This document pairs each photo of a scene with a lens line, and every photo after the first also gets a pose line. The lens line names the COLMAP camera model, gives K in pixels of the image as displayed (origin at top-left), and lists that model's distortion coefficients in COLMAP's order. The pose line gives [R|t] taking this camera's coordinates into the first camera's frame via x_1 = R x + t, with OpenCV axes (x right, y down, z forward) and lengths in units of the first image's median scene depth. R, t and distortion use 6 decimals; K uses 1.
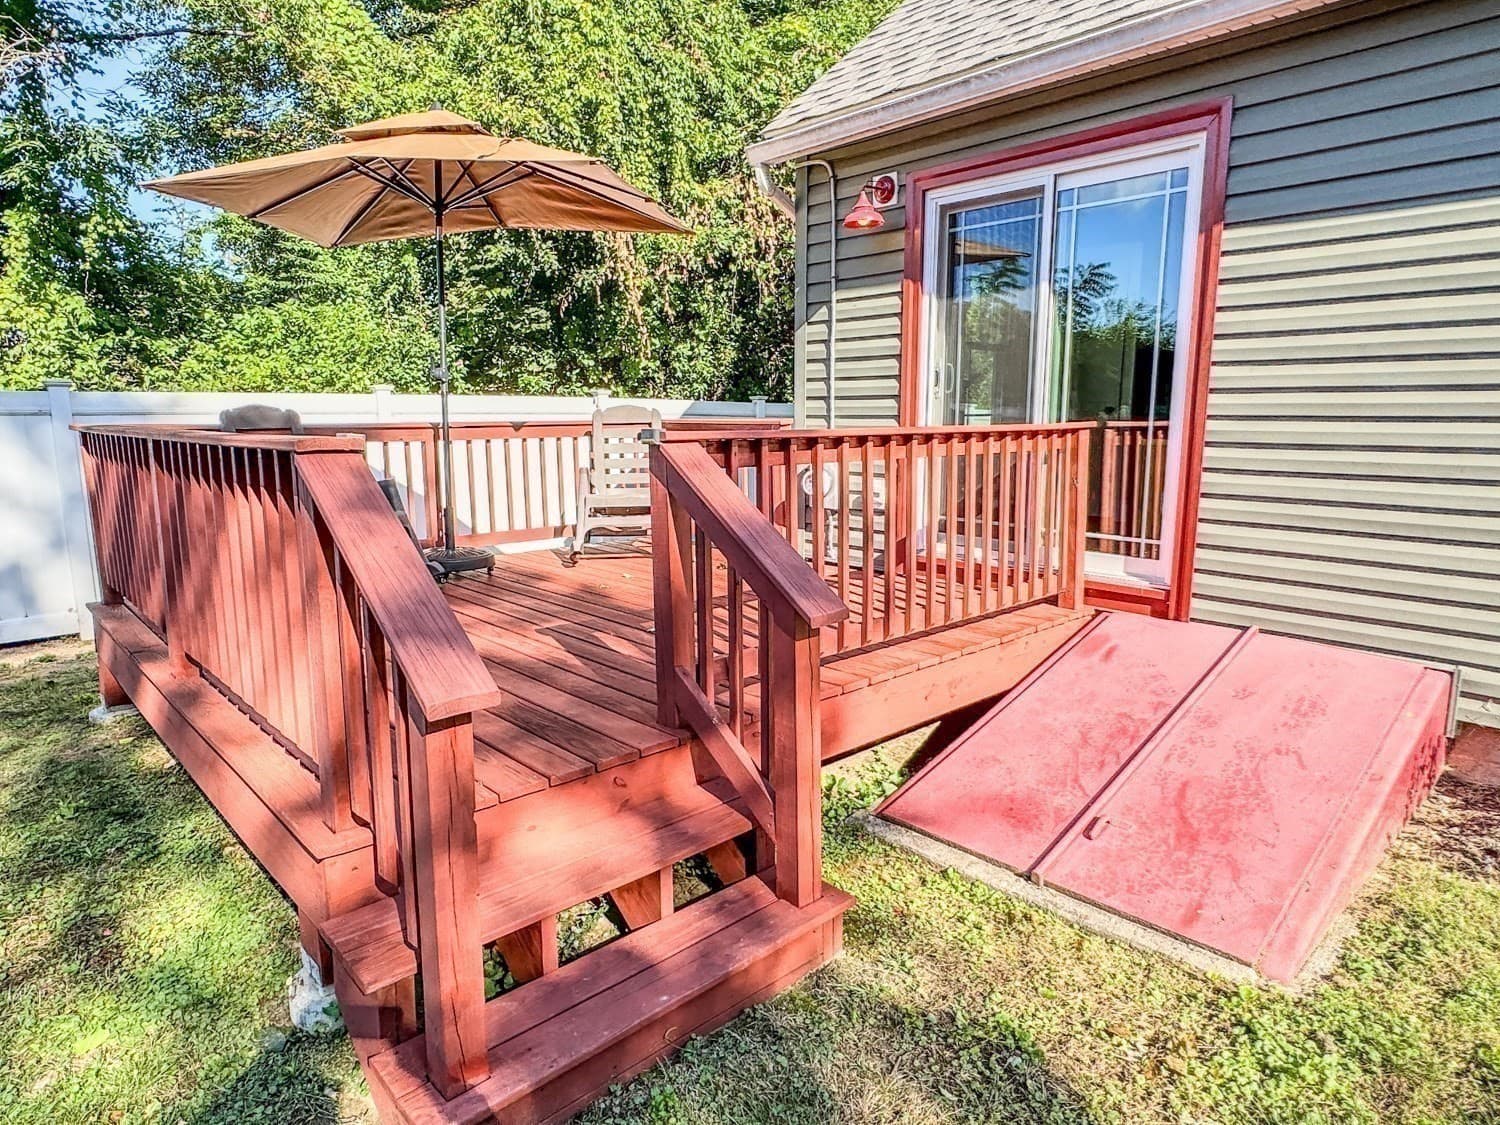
lens RADIAL K [[890.2, 0, 750.0], [0, 890.2, 562.5], [0, 0, 1]] dist [0.013012, 0.000835]
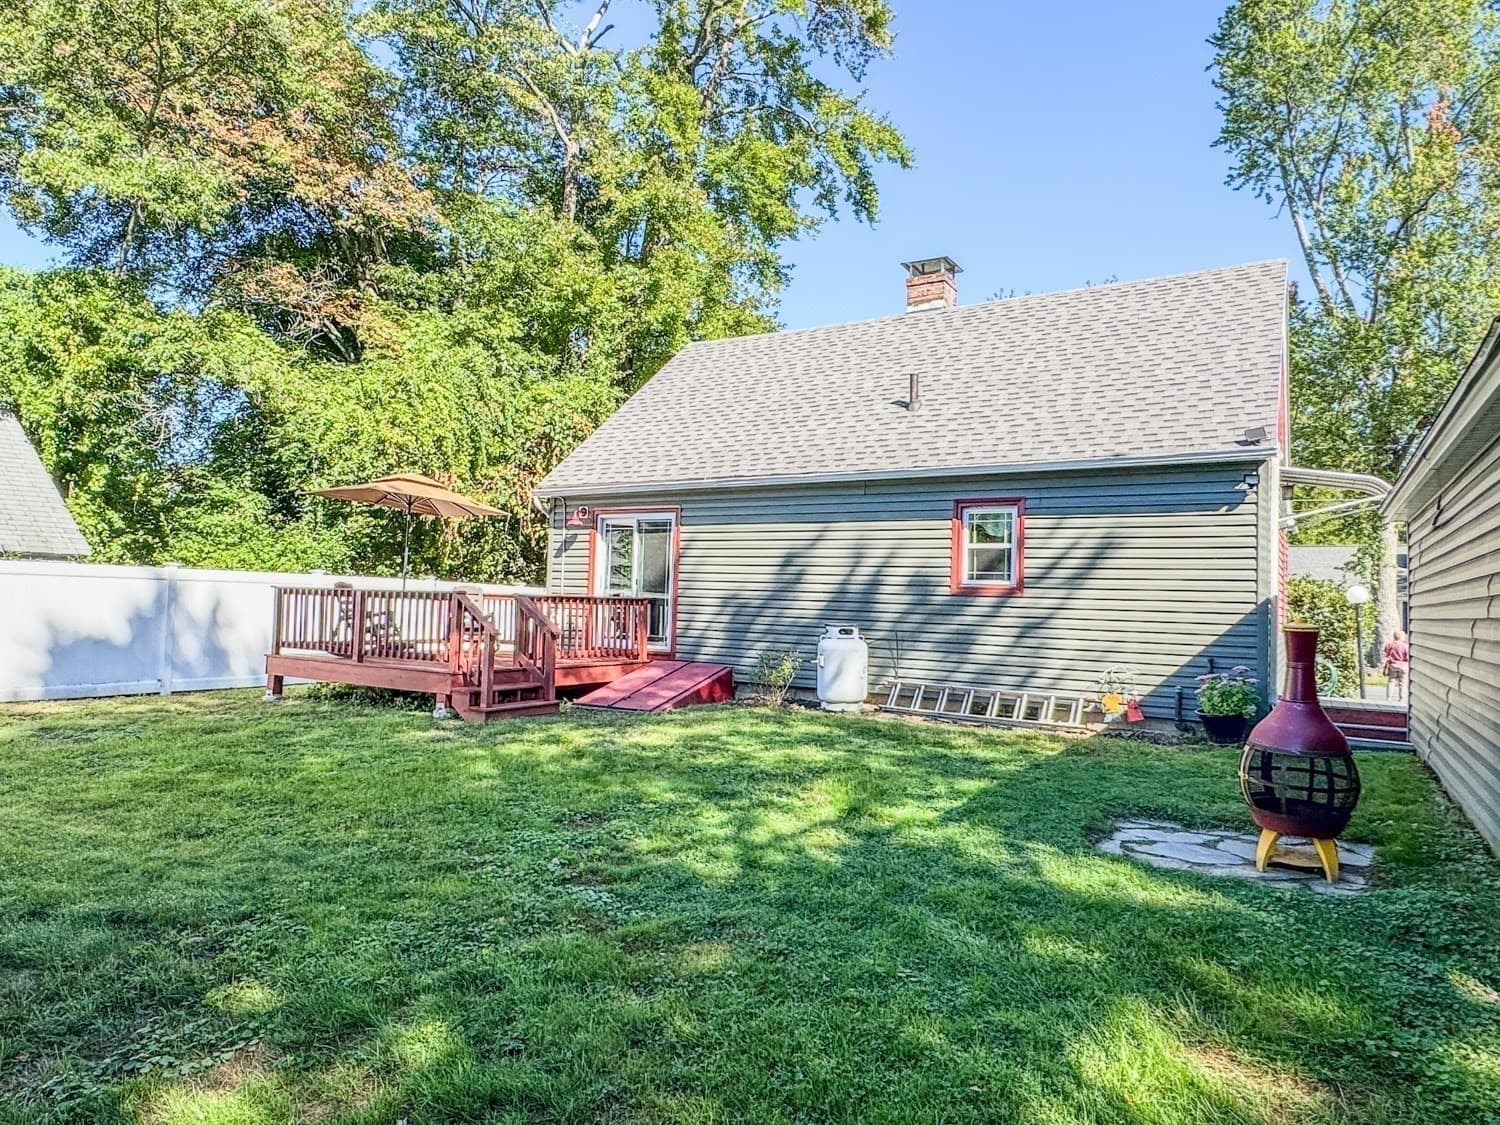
lens RADIAL K [[925.6, 0, 750.0], [0, 925.6, 562.5], [0, 0, 1]] dist [0.002775, 0.001376]
pose [[0.959382, 0.042887, 0.278831, -0.131191], [0.016770, 0.977959, -0.208122, 0.306388], [-0.281611, 0.204344, 0.937517, -1.640798]]
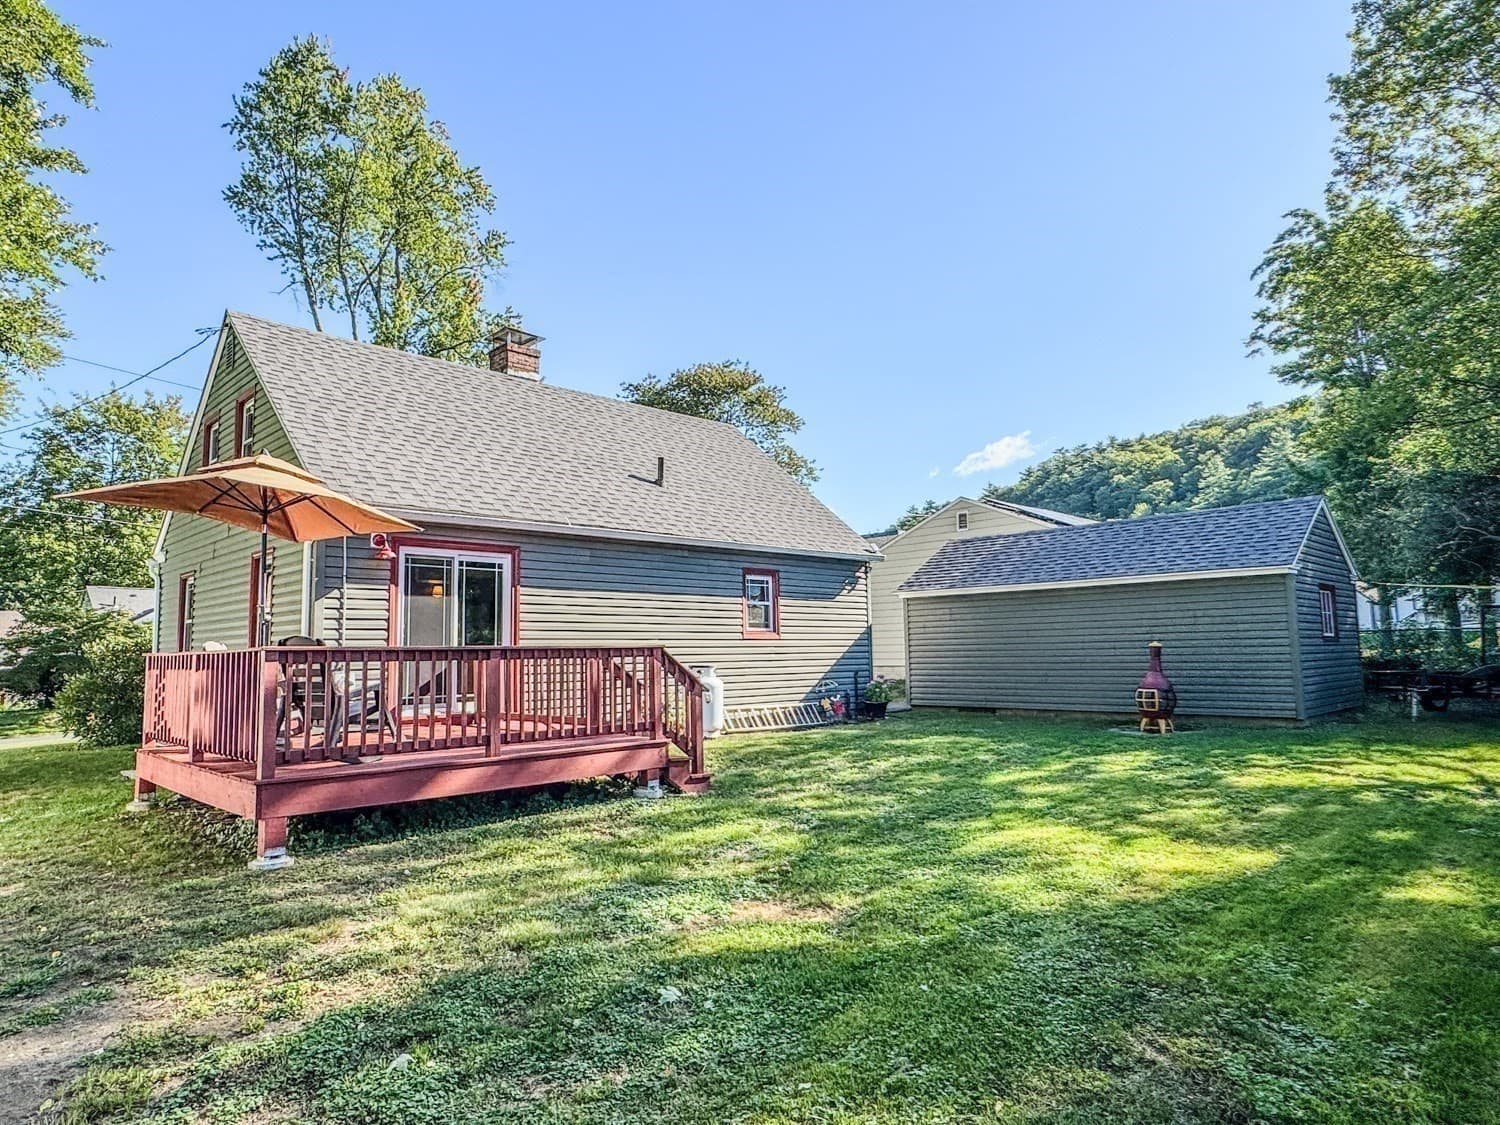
lens RADIAL K [[890.2, 0, 750.0], [0, 890.2, 562.5], [0, 0, 1]] dist [0.013012, 0.000835]
pose [[-0.040586, 0.103736, 0.993776, -1.774642], [0.188333, 0.977562, -0.094352, -0.015141], [-0.981266, 0.183332, -0.059212, 0.280913]]
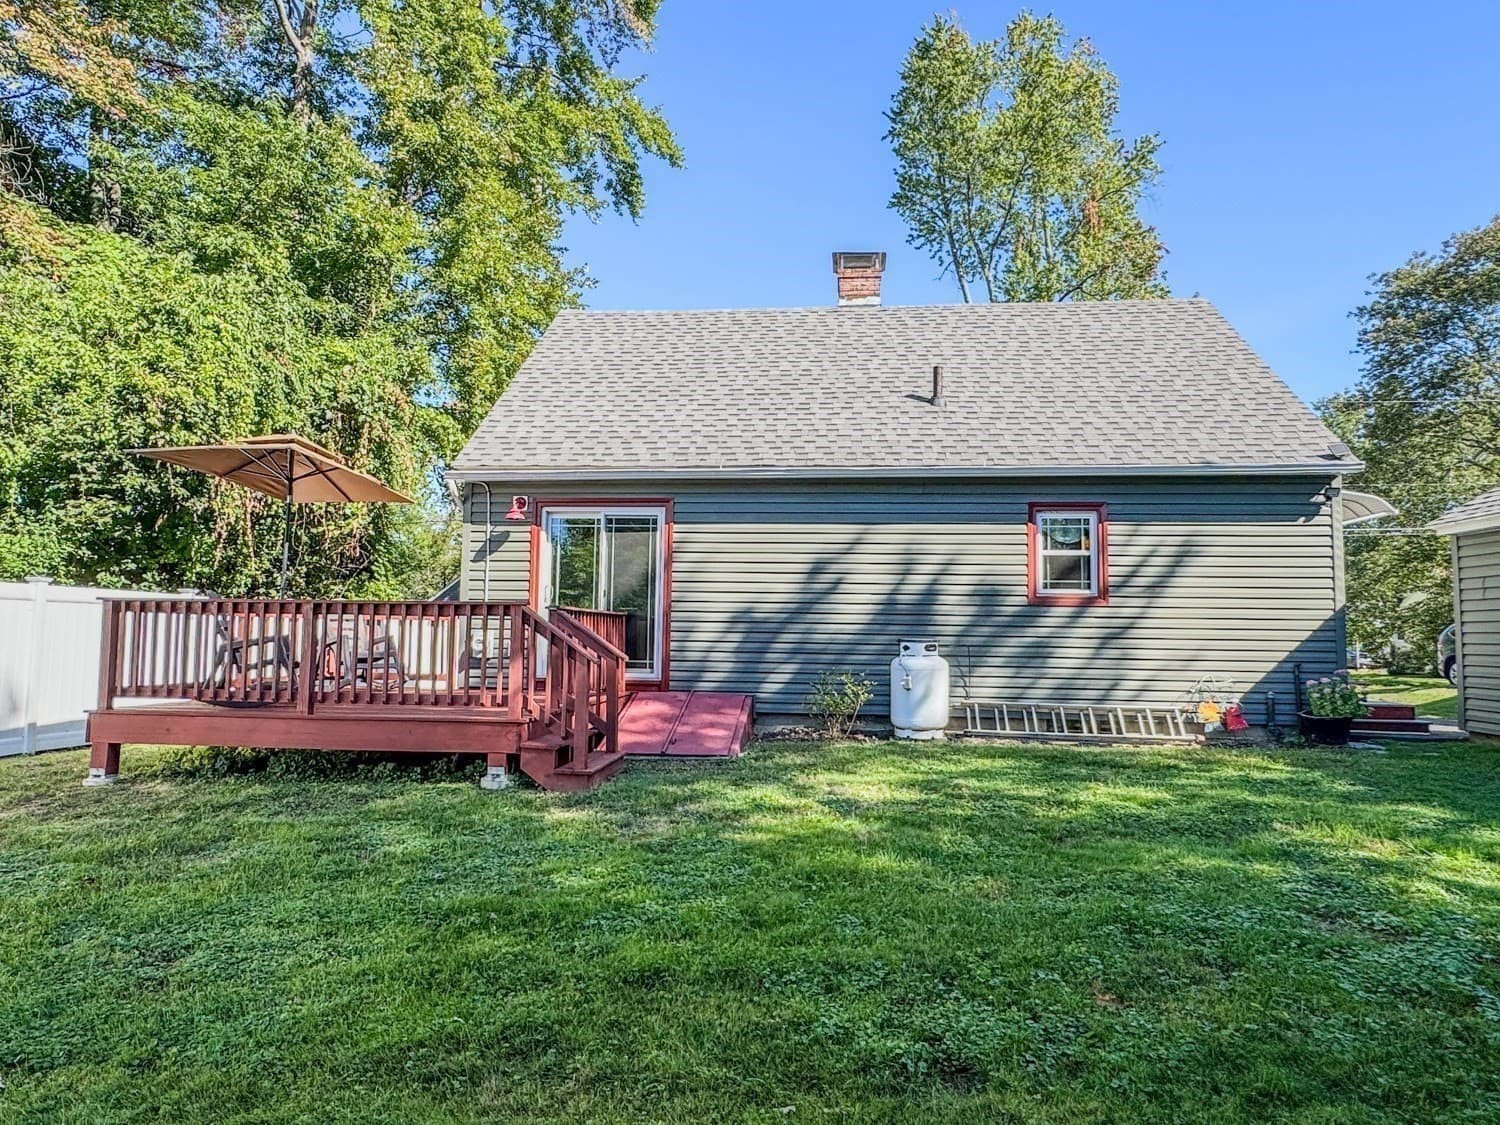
lens RADIAL K [[925.6, 0, 750.0], [0, 925.6, 562.5], [0, 0, 1]] dist [0.002775, 0.001376]
pose [[0.743181, 0.063143, 0.666104, -0.829117], [0.100662, 0.973655, -0.204607, 0.202486], [-0.661475, 0.219111, 0.717246, -0.825036]]
